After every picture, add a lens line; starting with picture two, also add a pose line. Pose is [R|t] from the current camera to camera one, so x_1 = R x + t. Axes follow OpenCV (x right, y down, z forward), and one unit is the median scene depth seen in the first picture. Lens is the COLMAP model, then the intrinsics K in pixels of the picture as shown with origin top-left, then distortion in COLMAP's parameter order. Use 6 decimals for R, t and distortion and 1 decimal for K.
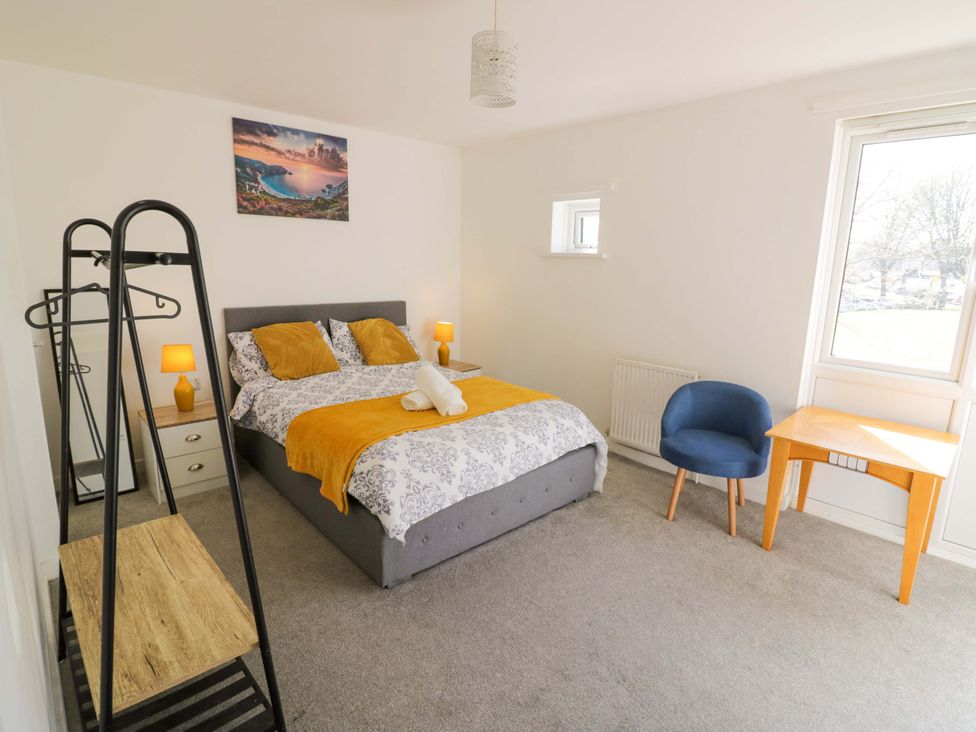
lens RADIAL K [[511.8, 0, 487.1], [0, 511.8, 356.3], [0, 0, 1]] dist [-0.001413, -0.010833]
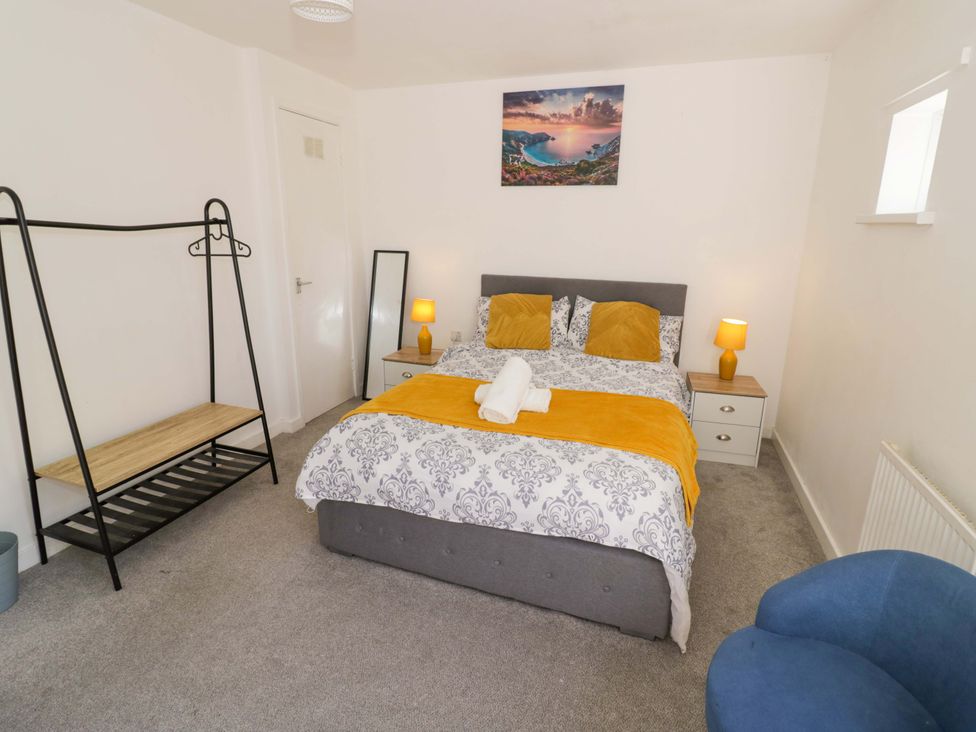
lens RADIAL K [[511.8, 0, 487.1], [0, 511.8, 356.3], [0, 0, 1]] dist [-0.001413, -0.010833]
pose [[0.466733, 0.206661, -0.859914, 0.471598], [-0.167914, 0.975336, 0.143262, -0.078373], [0.868312, 0.077527, 0.489923, 0.462599]]
